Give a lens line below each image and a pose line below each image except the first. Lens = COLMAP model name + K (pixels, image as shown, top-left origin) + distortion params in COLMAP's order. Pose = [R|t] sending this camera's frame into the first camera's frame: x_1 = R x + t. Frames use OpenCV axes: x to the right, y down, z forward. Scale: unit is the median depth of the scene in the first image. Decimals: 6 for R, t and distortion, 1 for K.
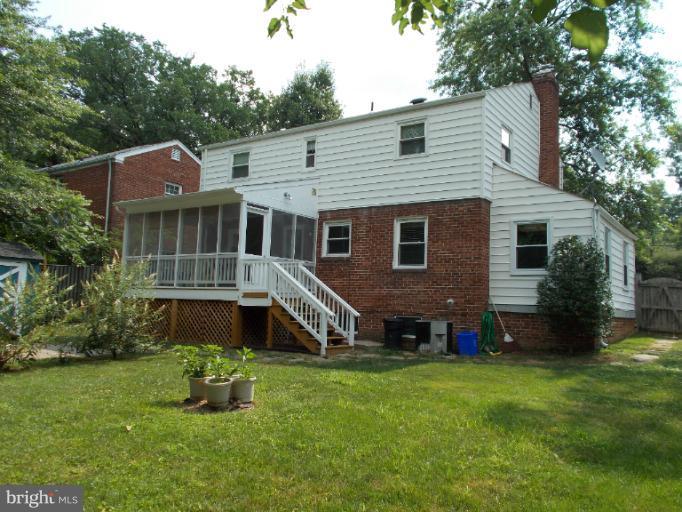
lens RADIAL K [[572.5, 0, 343.3], [0, 572.5, 256.3], [0, 0, 1]] dist [0.001371, 0.010948]
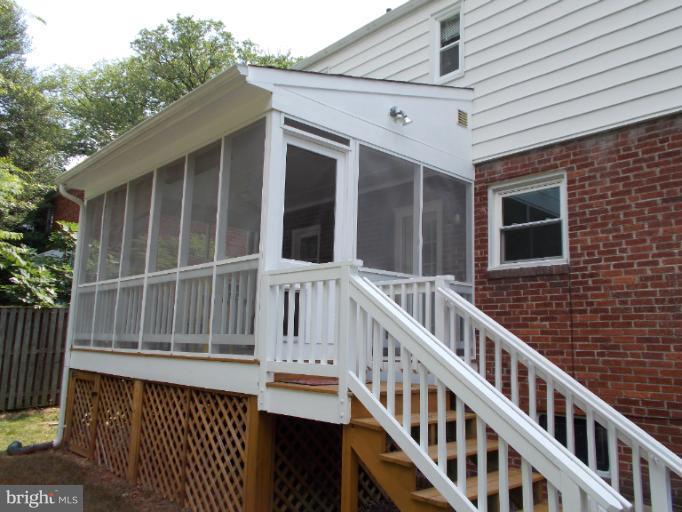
lens RADIAL K [[572.5, 0, 337.6], [0, 572.5, 260.3], [0, 0, 1]] dist [0.001371, 0.010948]
pose [[0.974032, -0.041280, -0.222613, -0.055907], [0.027336, 0.997487, -0.065363, 0.019460], [0.224752, 0.057581, 0.972713, 0.624067]]
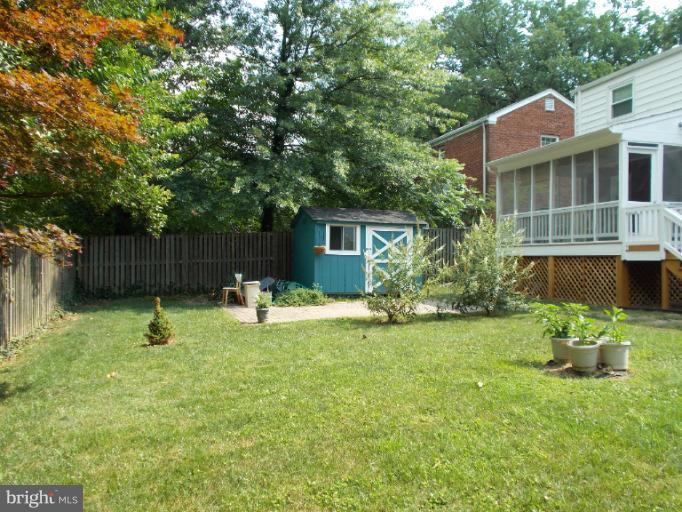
lens RADIAL K [[572.5, 0, 334.0], [0, 572.5, 256.1], [0, 0, 1]] dist [0.001371, 0.010948]
pose [[0.780626, -0.033961, -0.624074, 0.018723], [0.077225, 0.996112, 0.042390, 0.006536], [0.620209, -0.081285, 0.780214, 0.033304]]
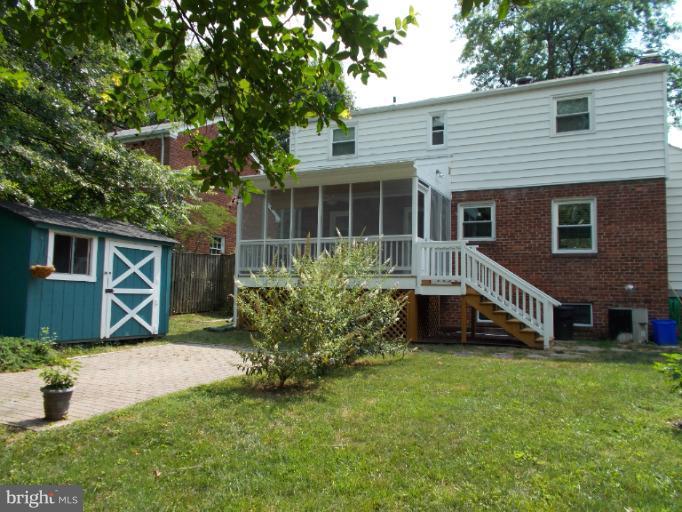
lens RADIAL K [[499.4, 0, 336.2], [0, 499.4, 272.9], [0, 0, 1]] dist [-0.046706, 0.000585]
pose [[0.991985, -0.008015, 0.126101, -0.366632], [0.001300, 0.998581, 0.053240, 0.010196], [-0.126349, -0.052650, 0.990588, 0.237282]]
